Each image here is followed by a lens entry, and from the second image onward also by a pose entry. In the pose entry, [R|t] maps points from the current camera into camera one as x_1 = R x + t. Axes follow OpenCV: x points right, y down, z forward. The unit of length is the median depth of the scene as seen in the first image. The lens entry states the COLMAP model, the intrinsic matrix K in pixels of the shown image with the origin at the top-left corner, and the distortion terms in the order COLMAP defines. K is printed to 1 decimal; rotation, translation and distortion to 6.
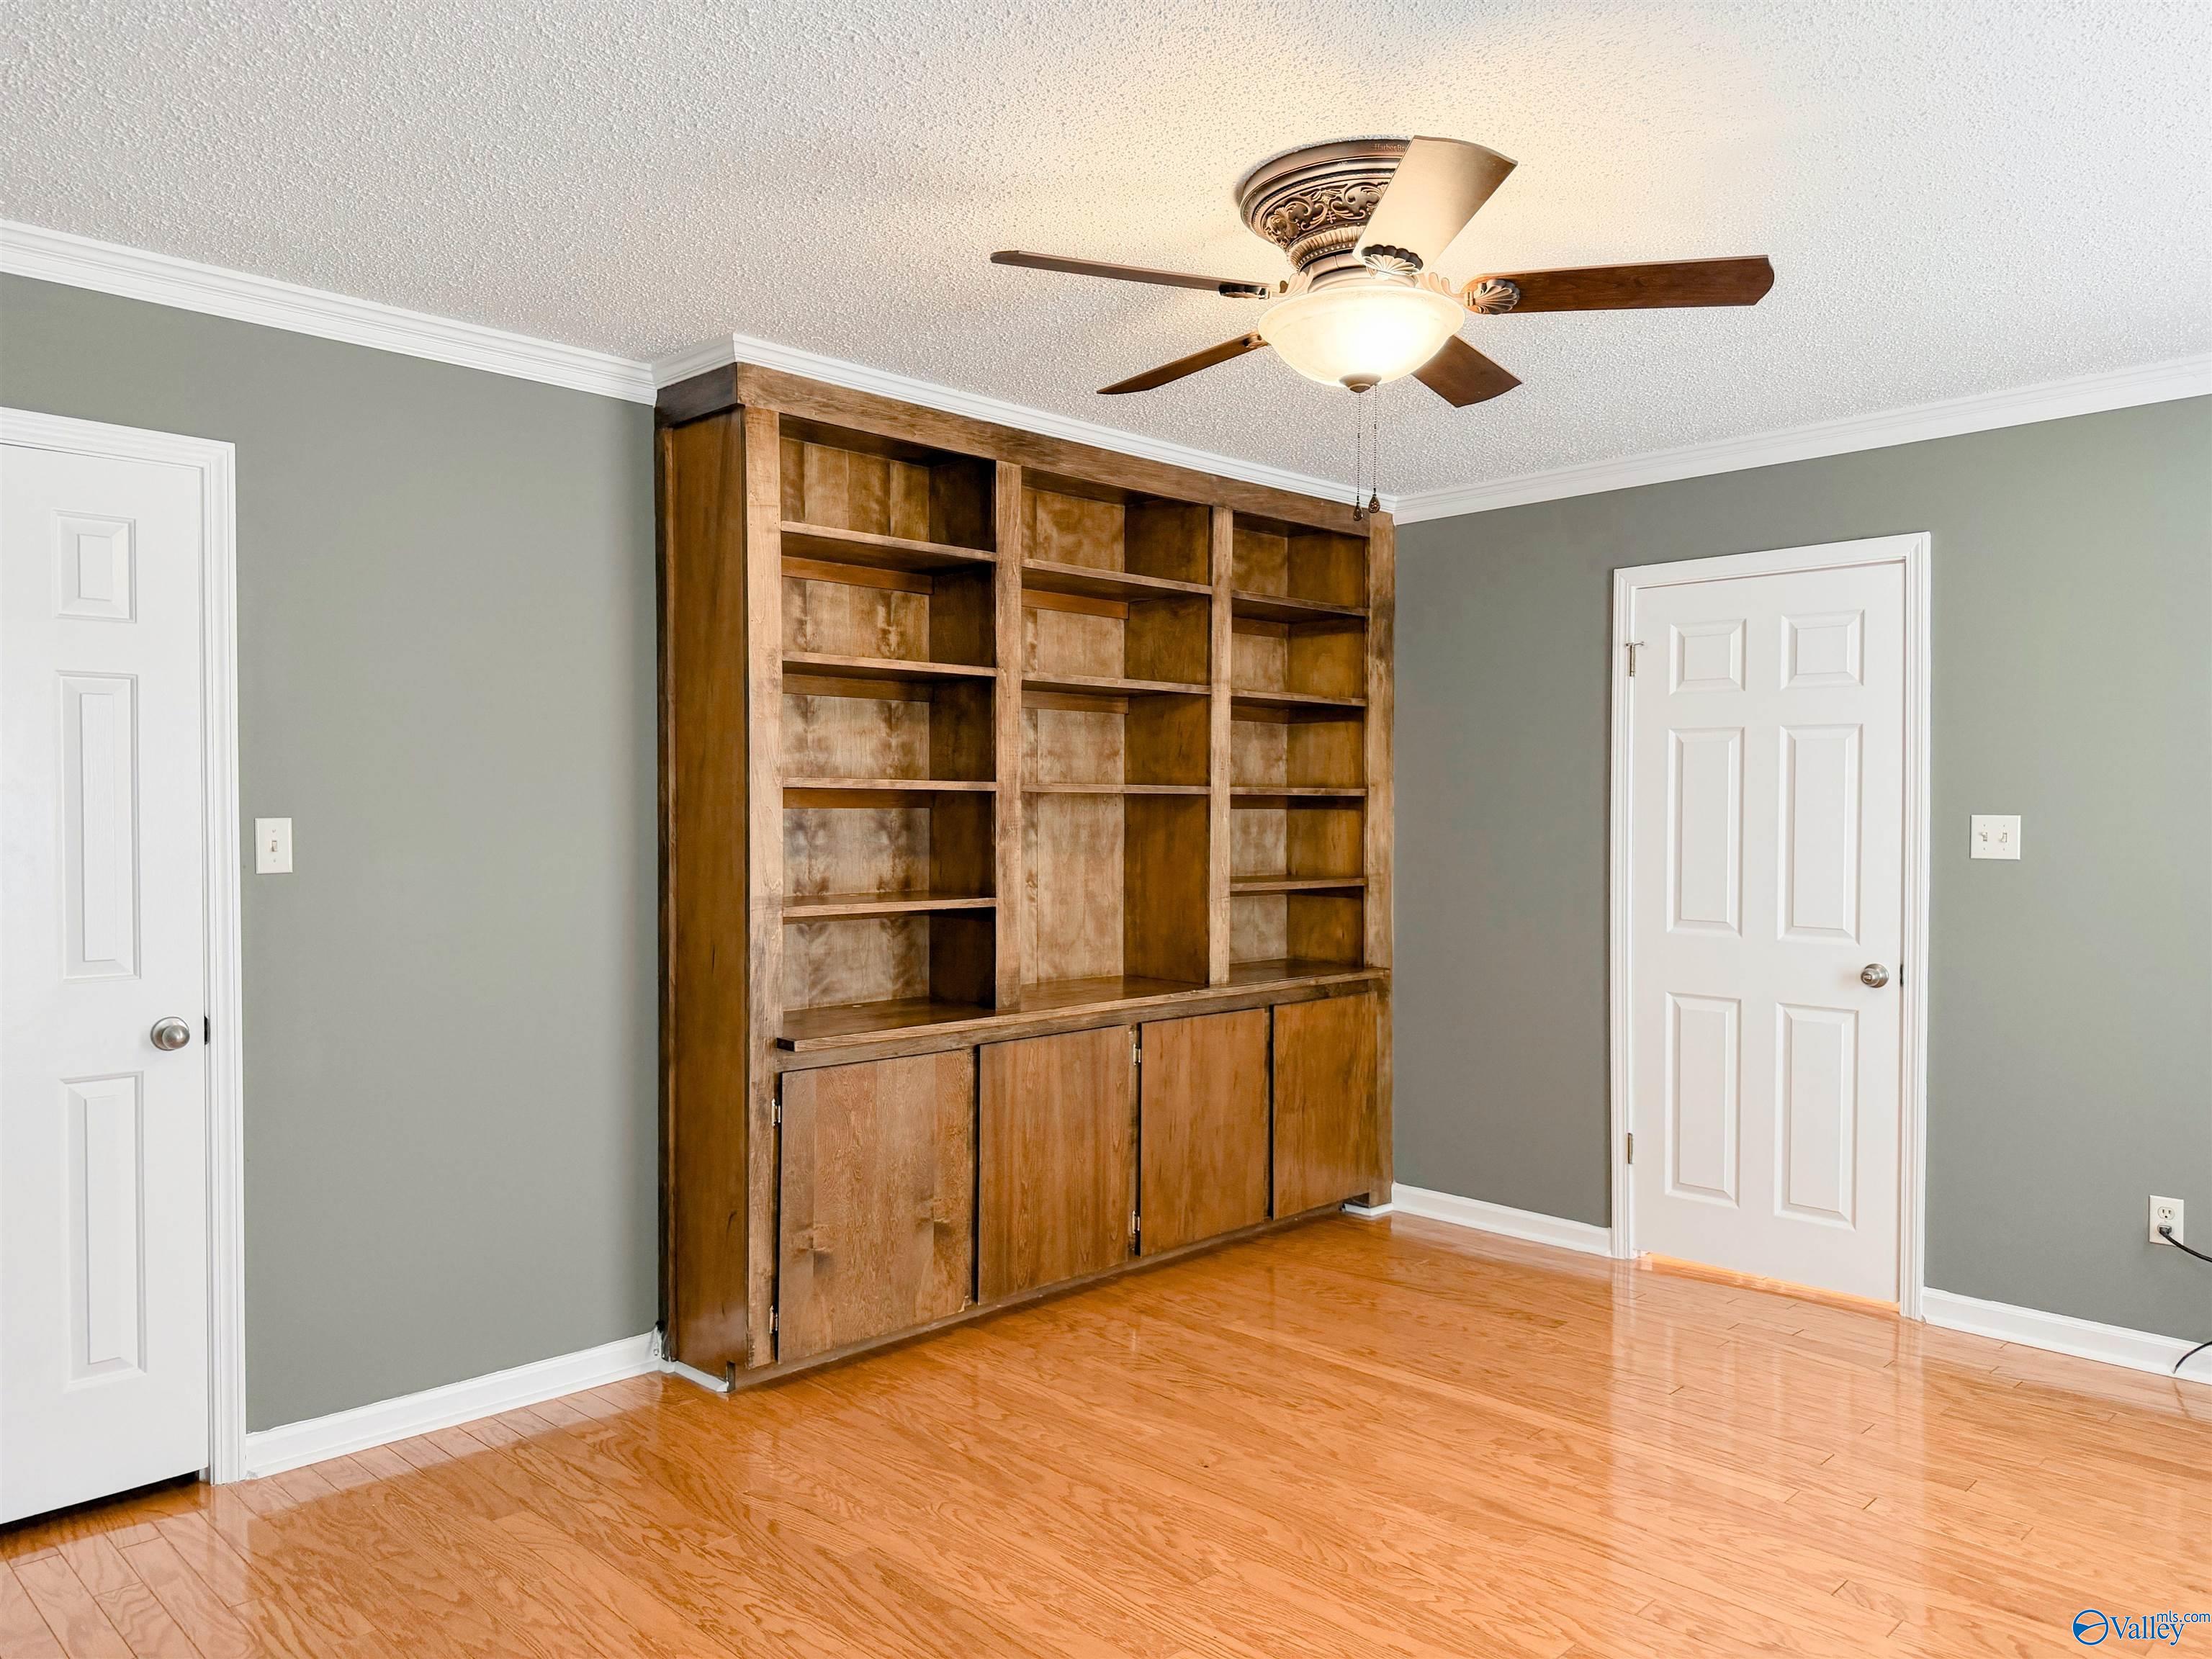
lens RADIAL K [[1554.8, 0, 1107.4], [0, 1554.8, 824.5], [0, 0, 1]] dist [0.063027, -0.014597]
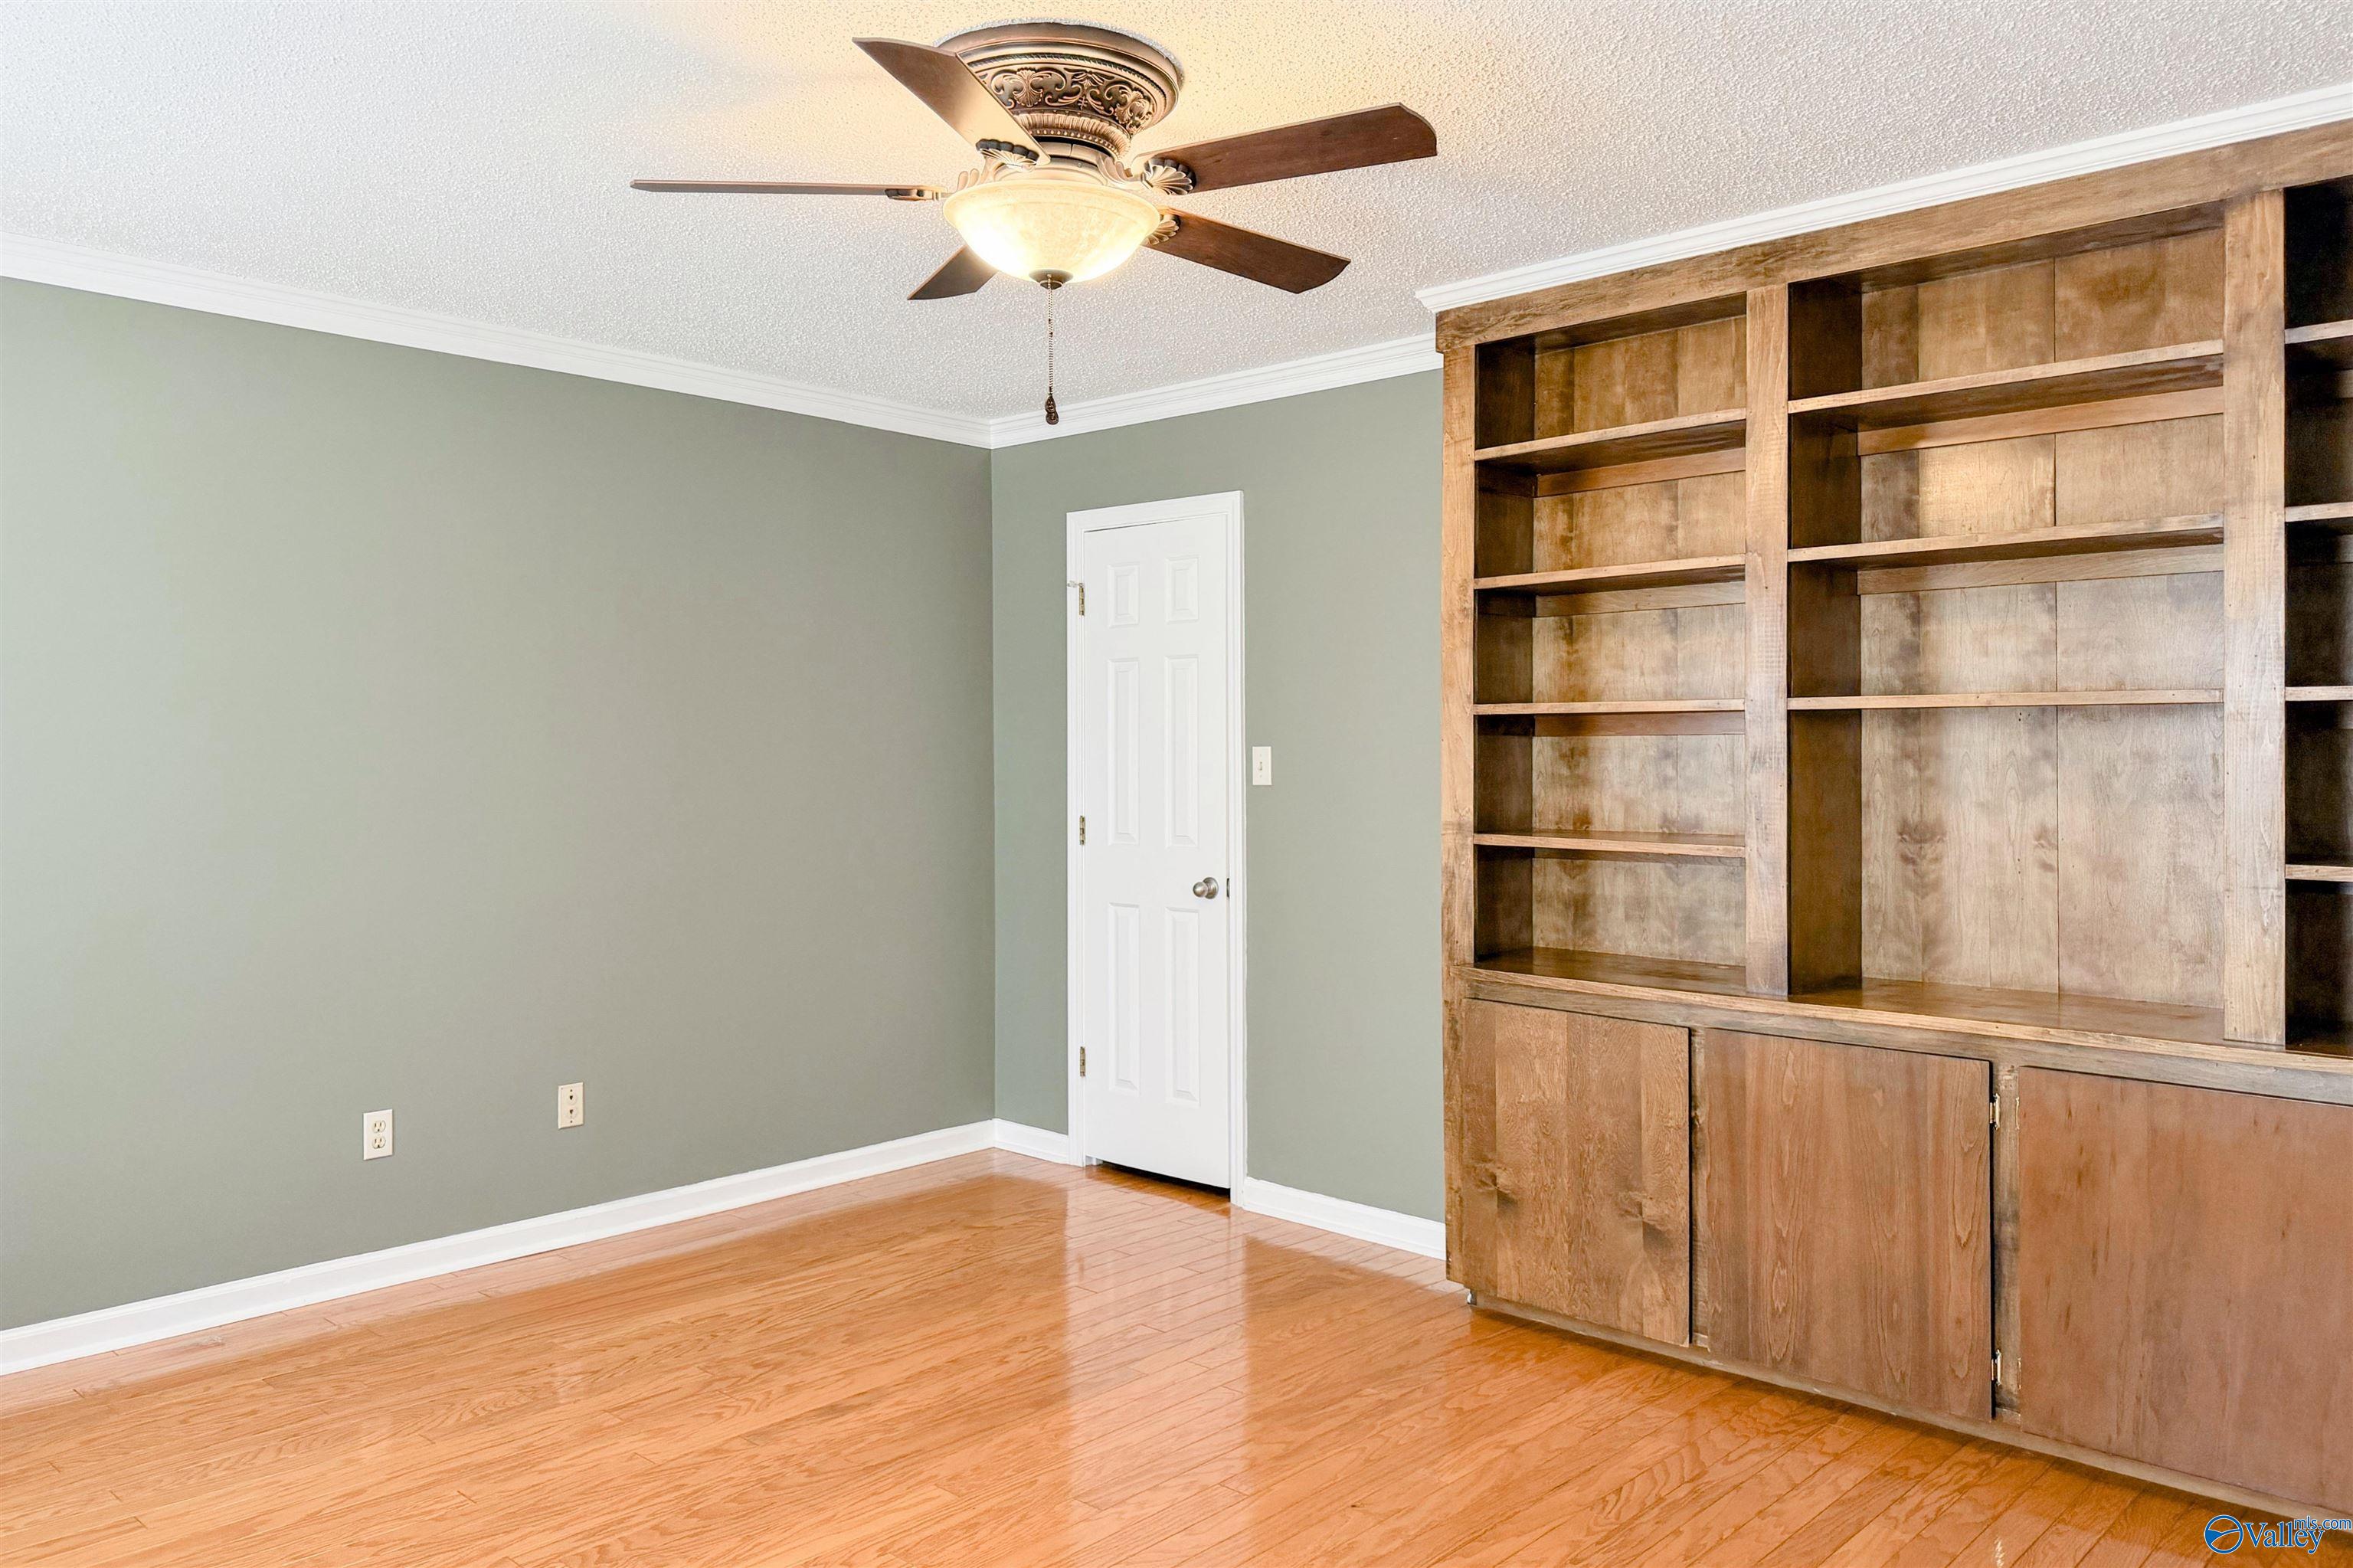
lens RADIAL K [[1679.4, 0, 1162.4], [0, 1679.4, 731.4], [0, 0, 1]] dist [0.063666, -0.052997]
pose [[0.046360, -0.013405, -0.998835, 0.787072], [-0.007175, 0.999880, -0.013752, 0.002761], [0.998899, 0.007805, 0.046258, 0.682467]]
